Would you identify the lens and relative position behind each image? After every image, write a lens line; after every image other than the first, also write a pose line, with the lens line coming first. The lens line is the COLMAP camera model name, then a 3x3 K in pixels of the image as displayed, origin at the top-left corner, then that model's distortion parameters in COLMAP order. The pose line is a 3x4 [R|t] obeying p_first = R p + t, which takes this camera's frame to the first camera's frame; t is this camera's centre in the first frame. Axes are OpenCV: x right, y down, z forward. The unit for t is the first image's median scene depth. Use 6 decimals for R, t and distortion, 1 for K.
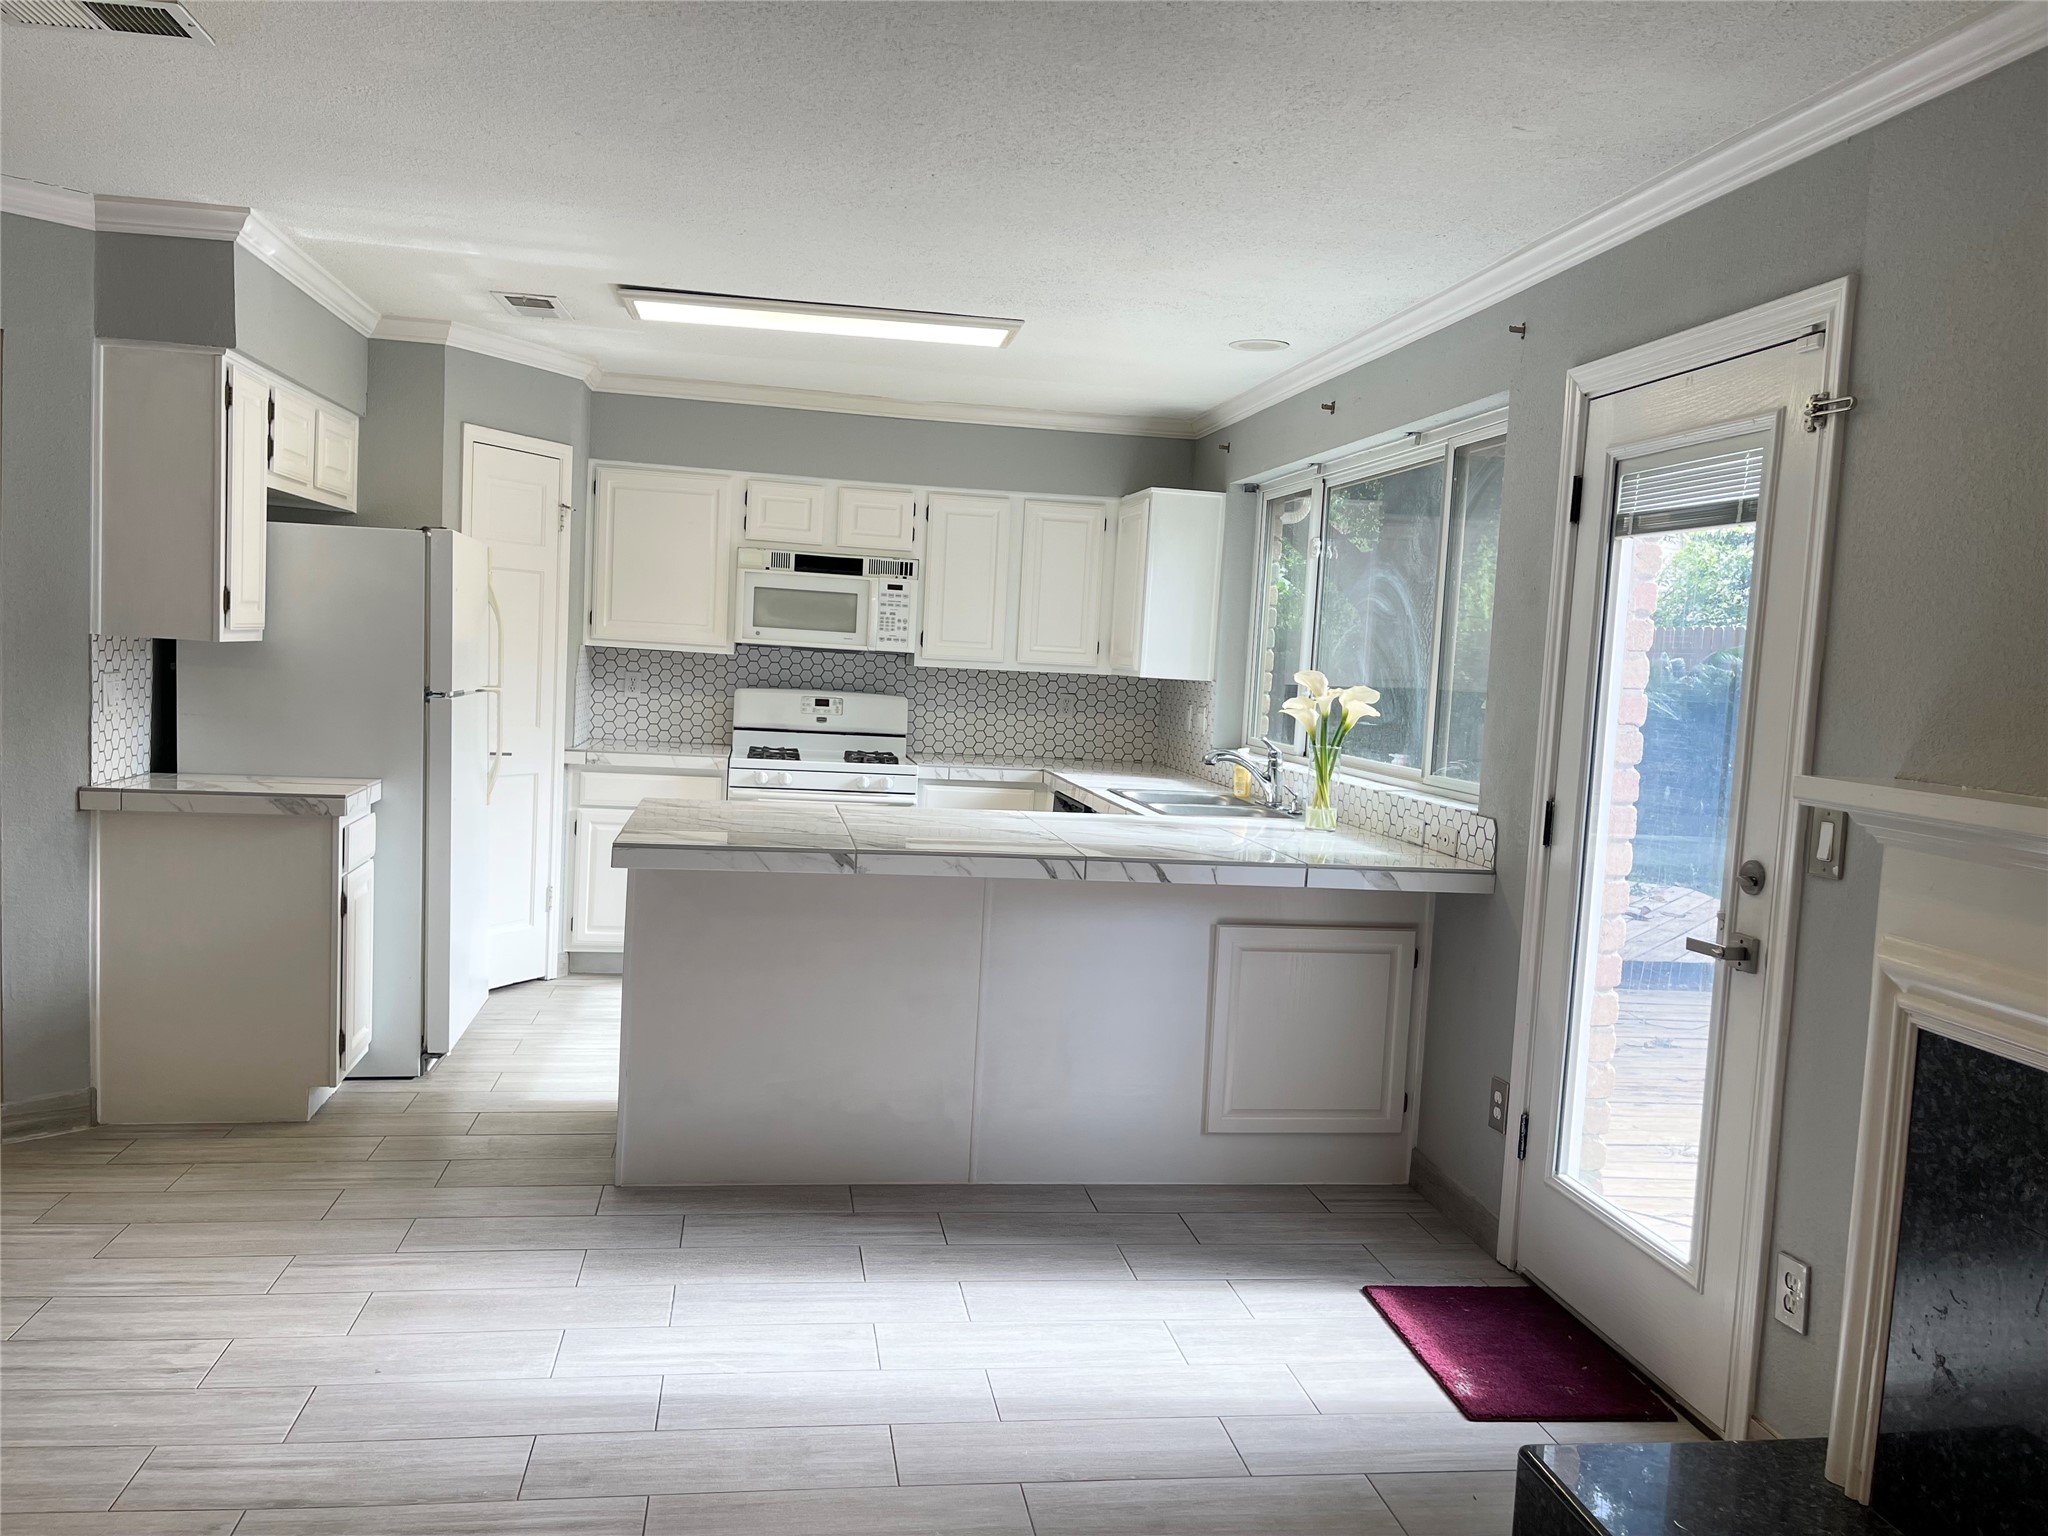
lens RADIAL K [[1547.4, 0, 1020.2], [0, 1547.4, 774.7], [0, 0, 1]] dist [0.044912, -0.039356]
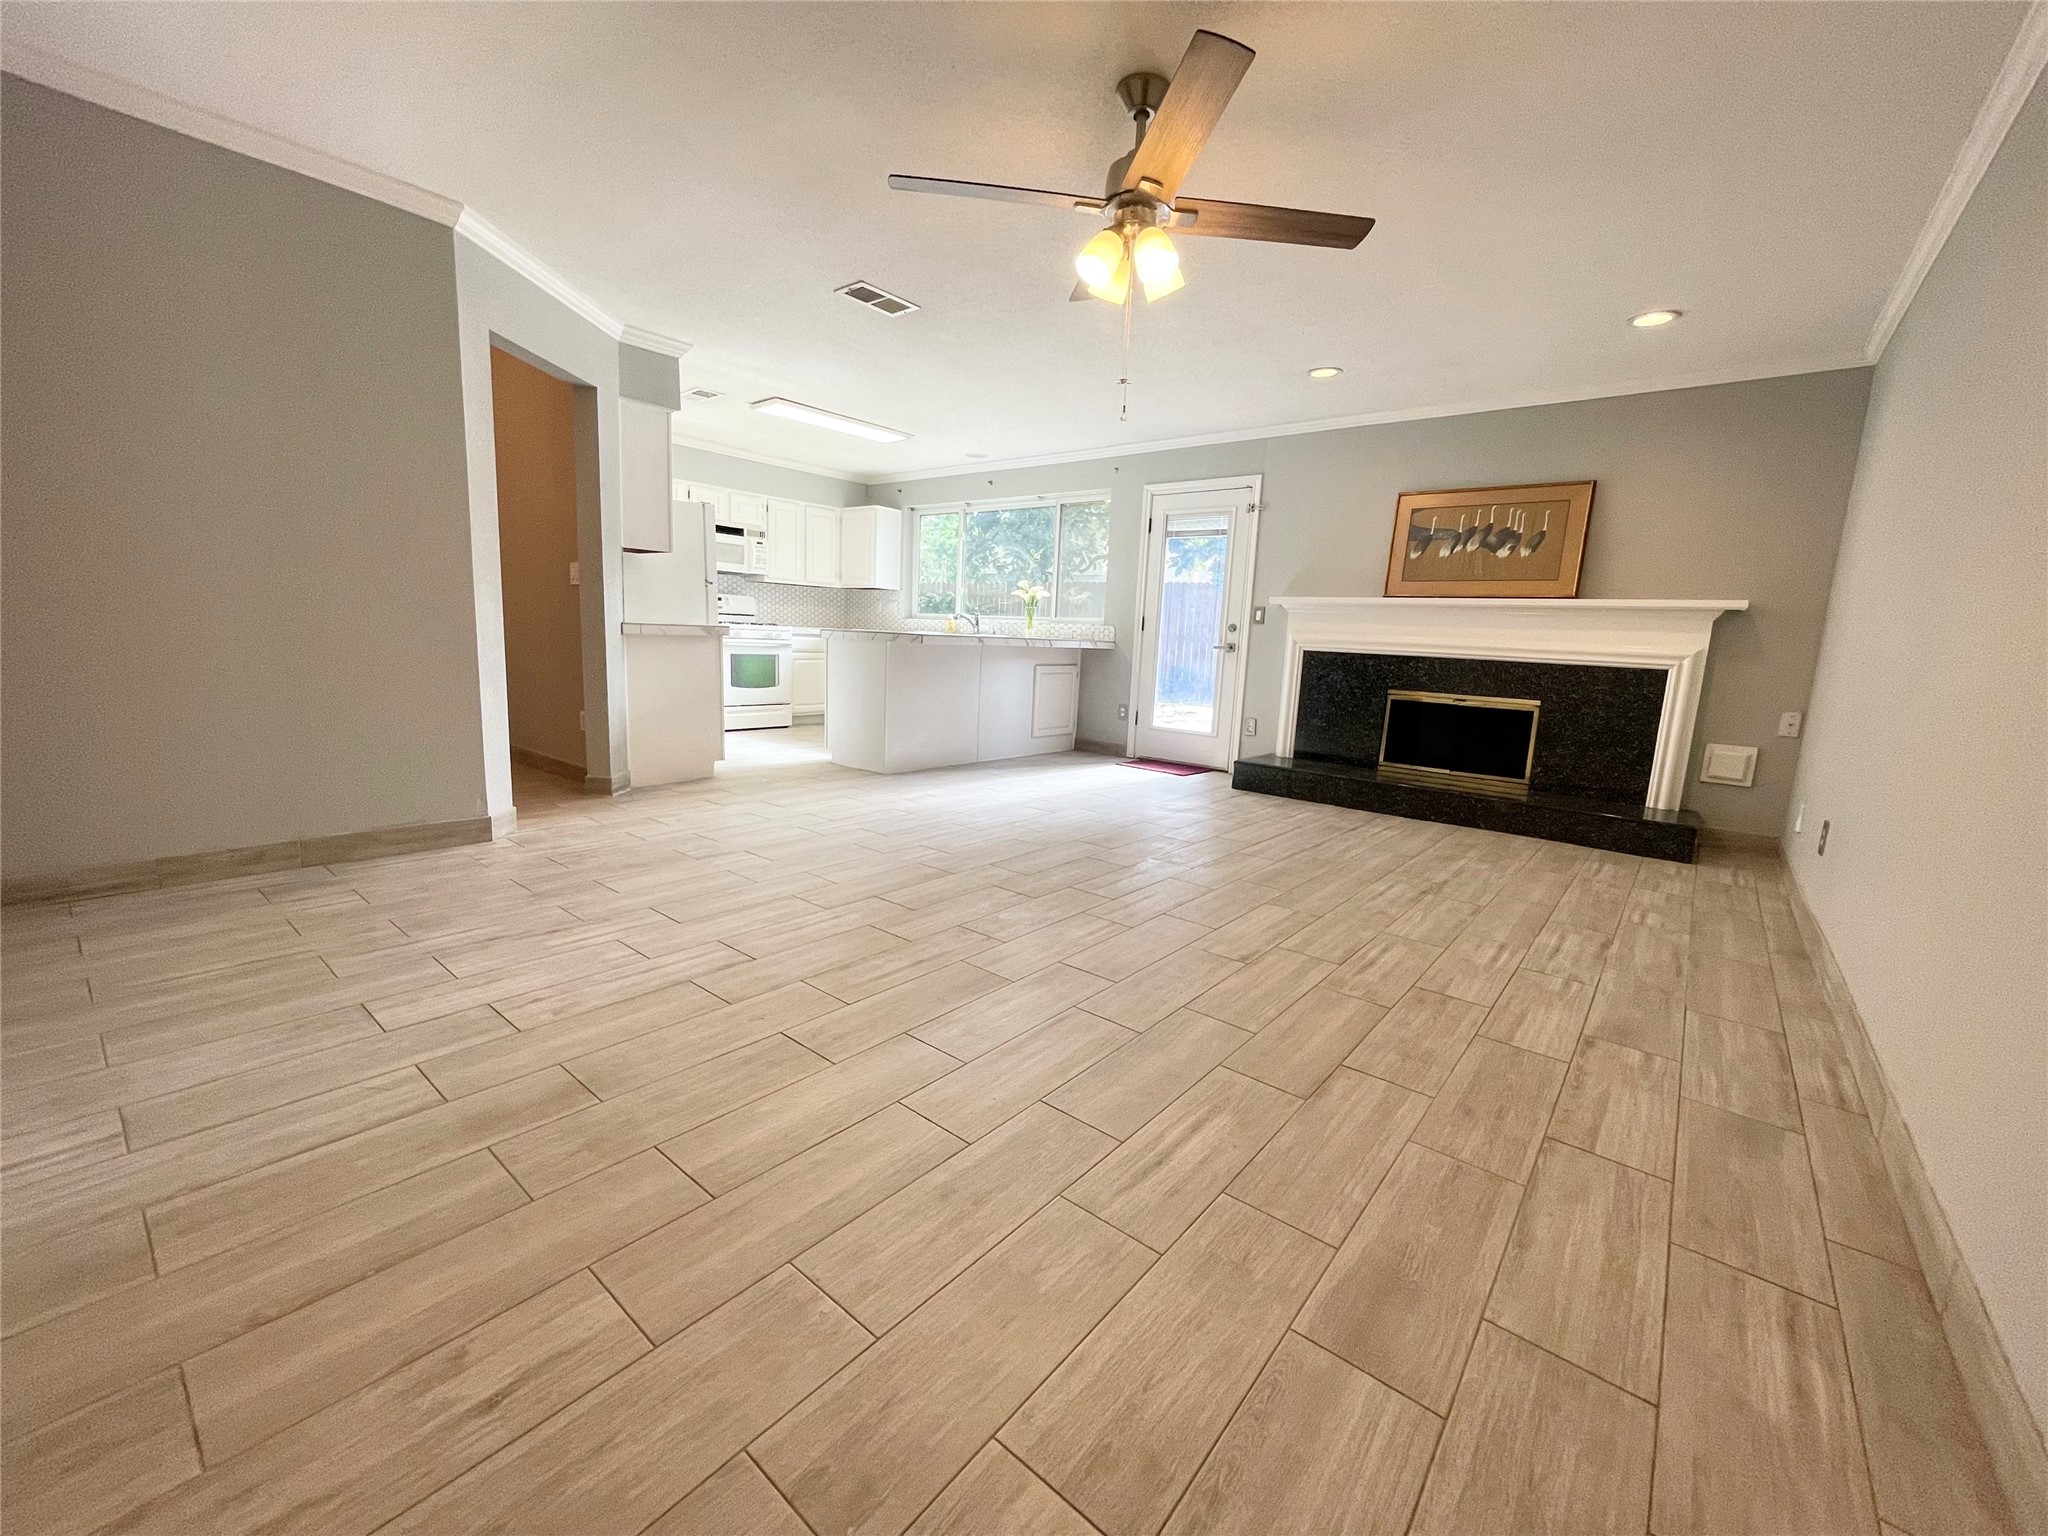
lens RADIAL K [[826.4, 0, 1027.2], [0, 826.4, 765.2], [0, 0, 1]] dist [0.001699, -0.000561]
pose [[0.751349, -0.123734, 0.648201, -0.900532], [0.048078, 0.989918, 0.133234, 0.072813], [-0.658151, -0.068941, 0.749723, -0.170839]]
